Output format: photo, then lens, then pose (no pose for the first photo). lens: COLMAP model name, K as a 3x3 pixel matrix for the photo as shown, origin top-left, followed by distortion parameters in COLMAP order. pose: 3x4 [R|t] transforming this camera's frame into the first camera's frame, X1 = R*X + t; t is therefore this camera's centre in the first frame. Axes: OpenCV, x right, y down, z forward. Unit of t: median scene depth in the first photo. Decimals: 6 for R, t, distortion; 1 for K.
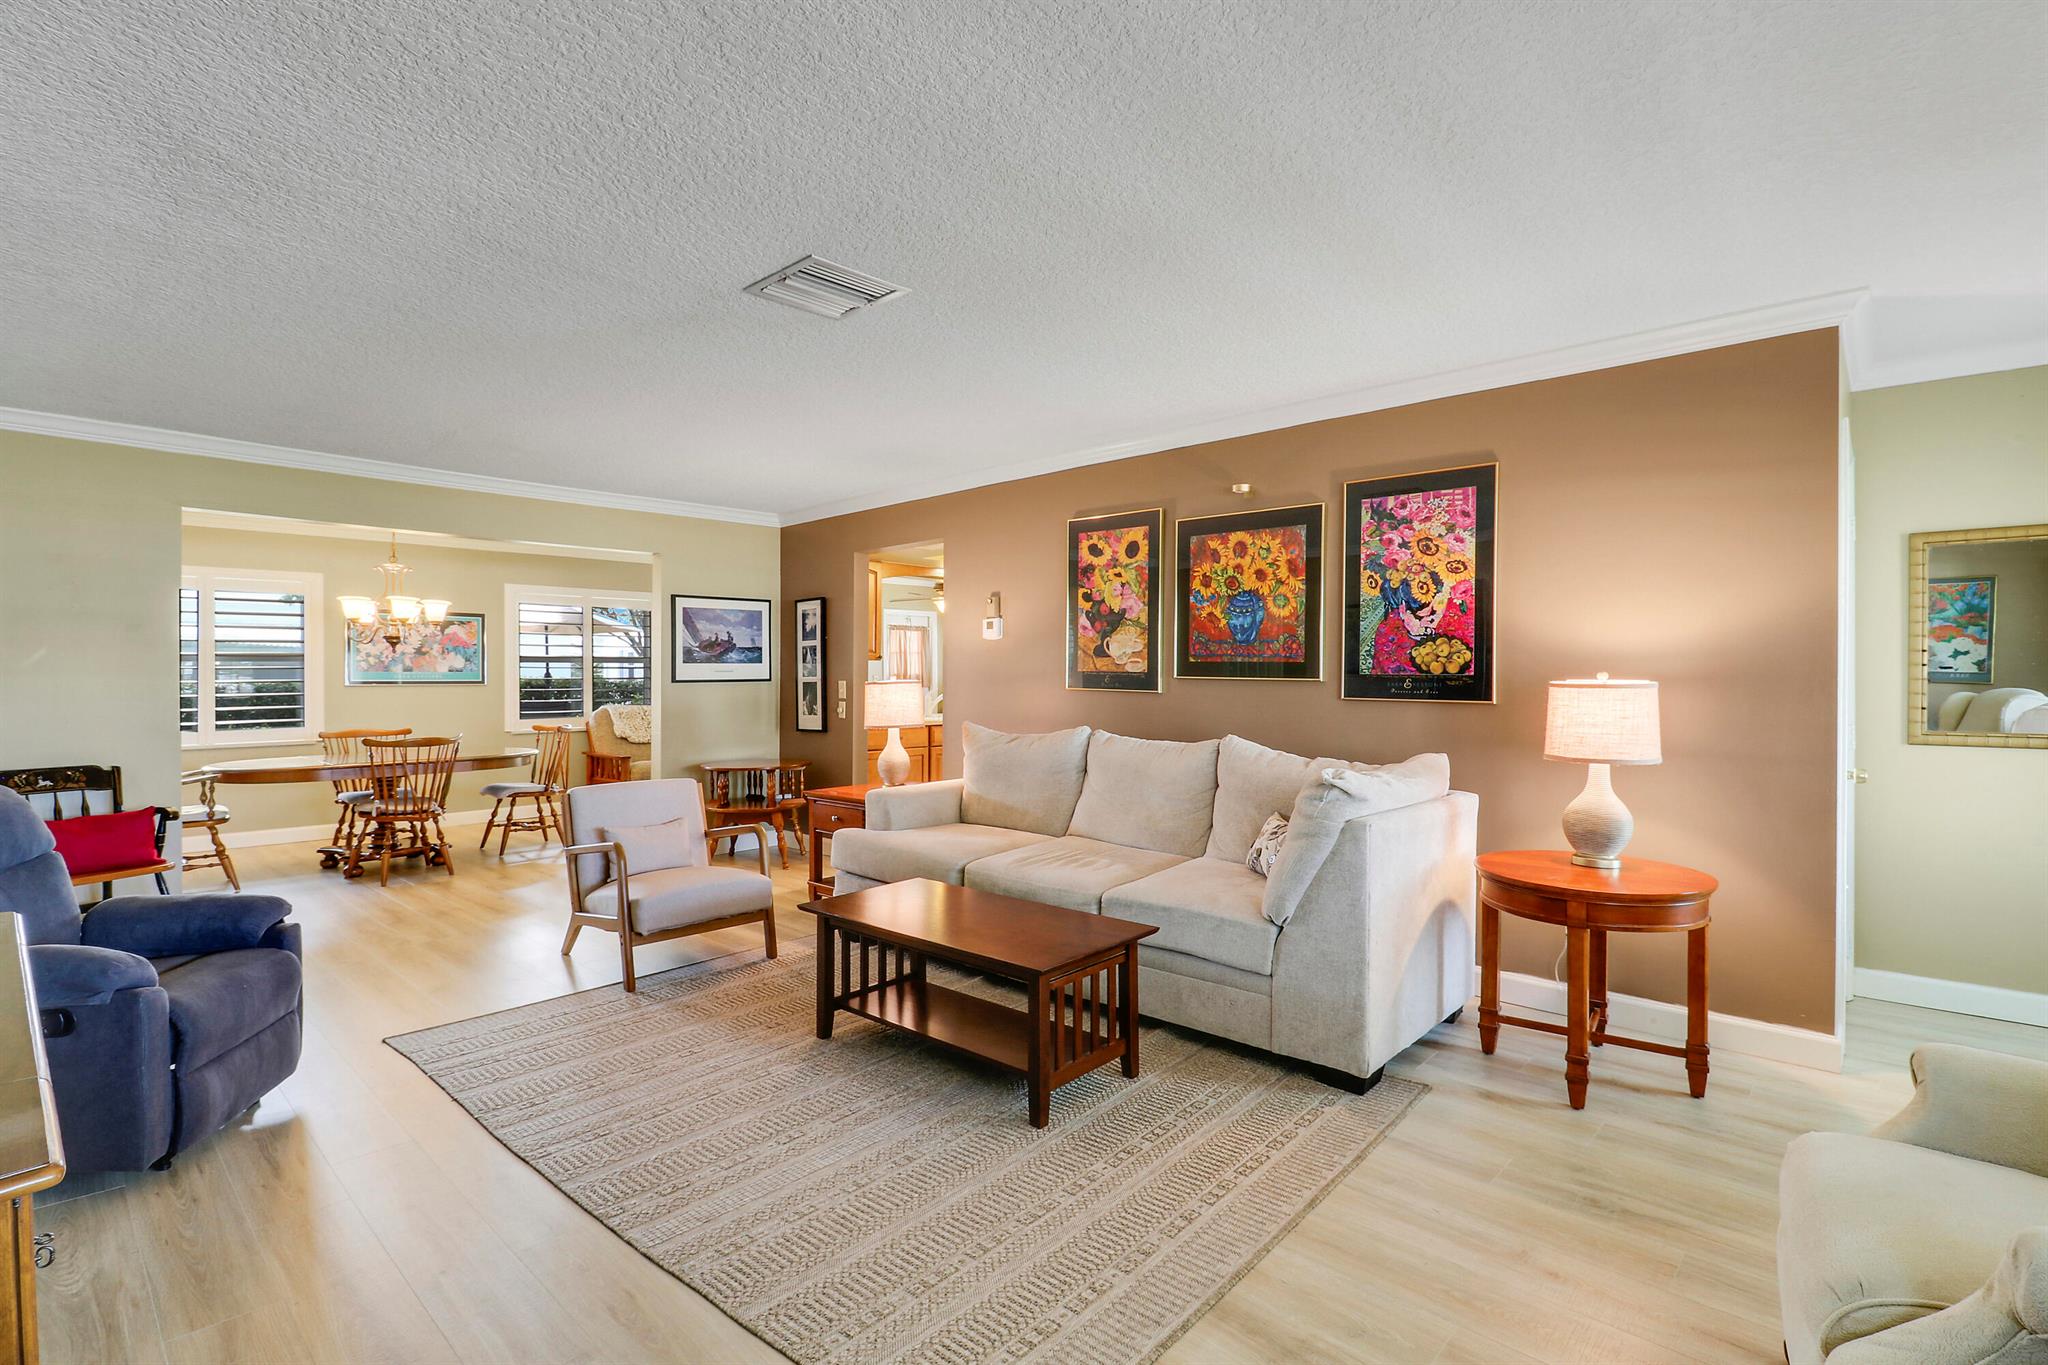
lens RADIAL K [[959.8, 0, 1040.5], [0, 959.8, 679.5], [0, 0, 1]] dist [-0.004038, -0.001482]
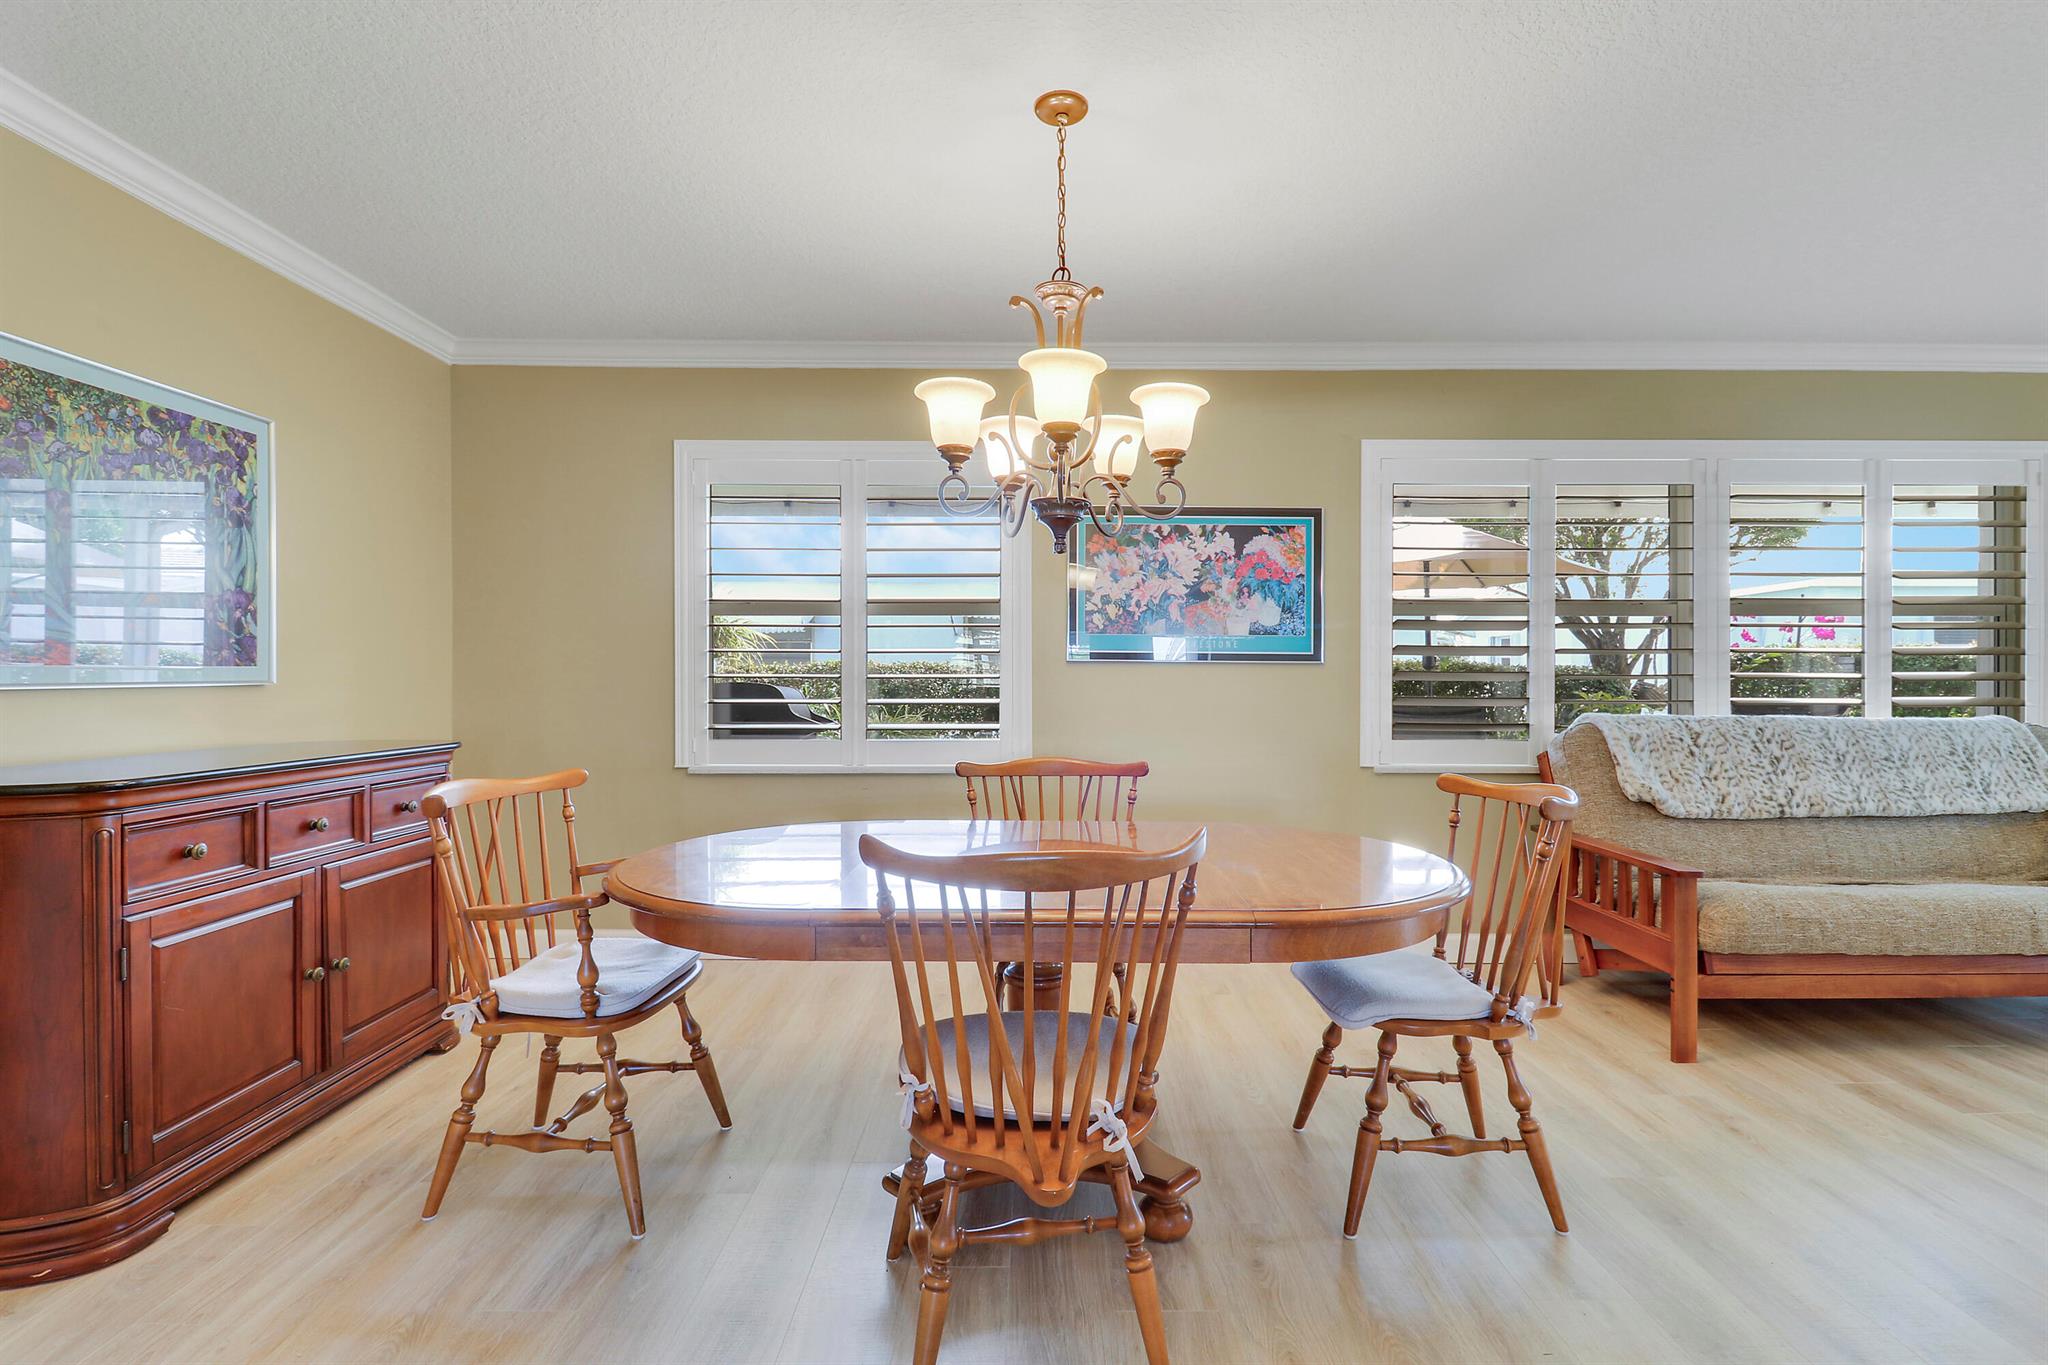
lens RADIAL K [[953.0, 0, 1024.0], [0, 953.0, 670.5], [0, 0, 1]] dist [-0.001890, -0.000926]
pose [[0.662221, 0.002540, -0.749304, -0.356755], [-0.007459, 0.999967, -0.003203, 0.012645], [0.749271, 0.007710, 0.662218, 0.636469]]
